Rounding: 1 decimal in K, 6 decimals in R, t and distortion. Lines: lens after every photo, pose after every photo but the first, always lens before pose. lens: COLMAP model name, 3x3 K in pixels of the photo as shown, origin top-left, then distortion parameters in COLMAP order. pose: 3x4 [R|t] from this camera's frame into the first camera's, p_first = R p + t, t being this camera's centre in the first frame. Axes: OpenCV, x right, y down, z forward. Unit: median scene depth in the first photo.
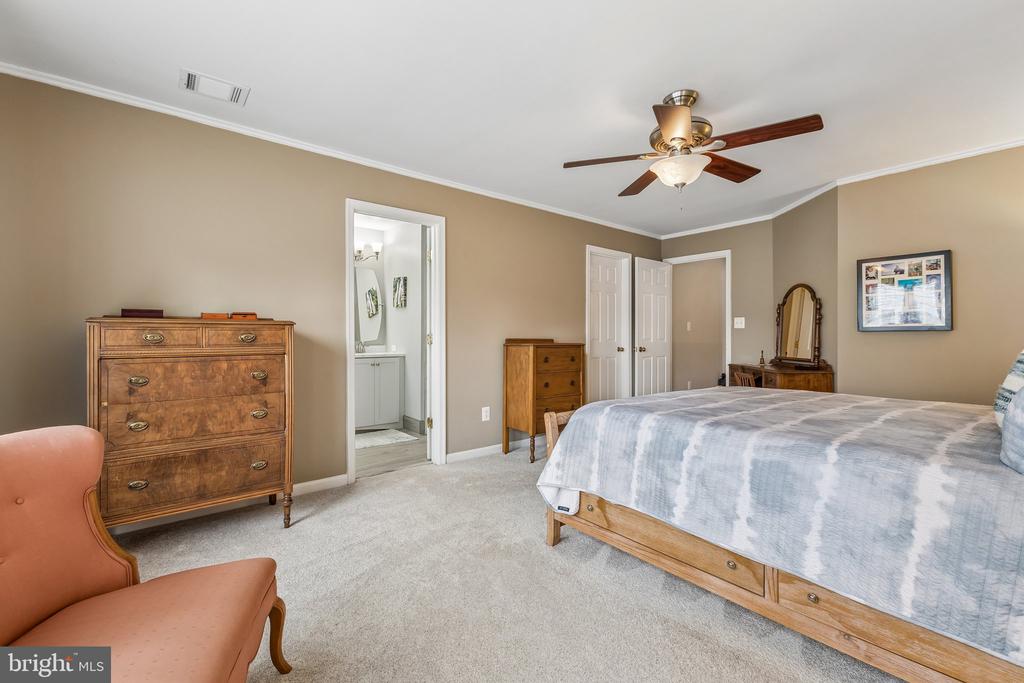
lens RADIAL K [[446.9, 0, 510.6], [0, 446.9, 335.9], [0, 0, 1]] dist [0.003443, 0.000480]
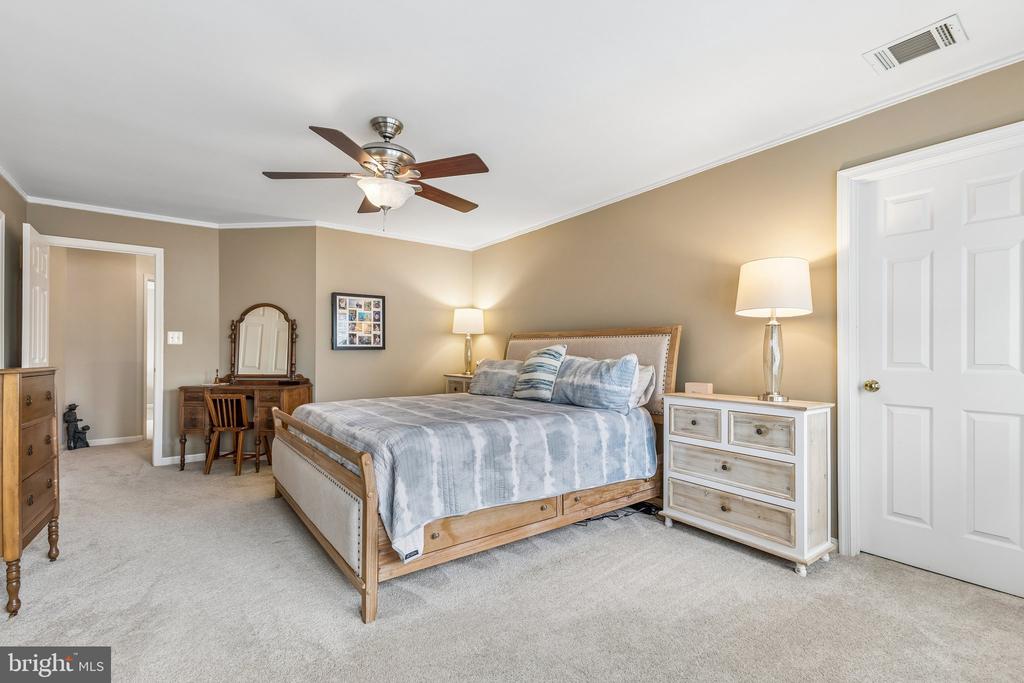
lens RADIAL K [[446.9, 0, 511.5], [0, 446.9, 349.6], [0, 0, 1]] dist [0.003443, 0.000480]
pose [[0.037547, 0.006916, 0.999271, -0.491287], [-0.001579, 0.999975, -0.006861, -0.003038], [-0.999294, -0.001321, 0.037557, 0.514335]]
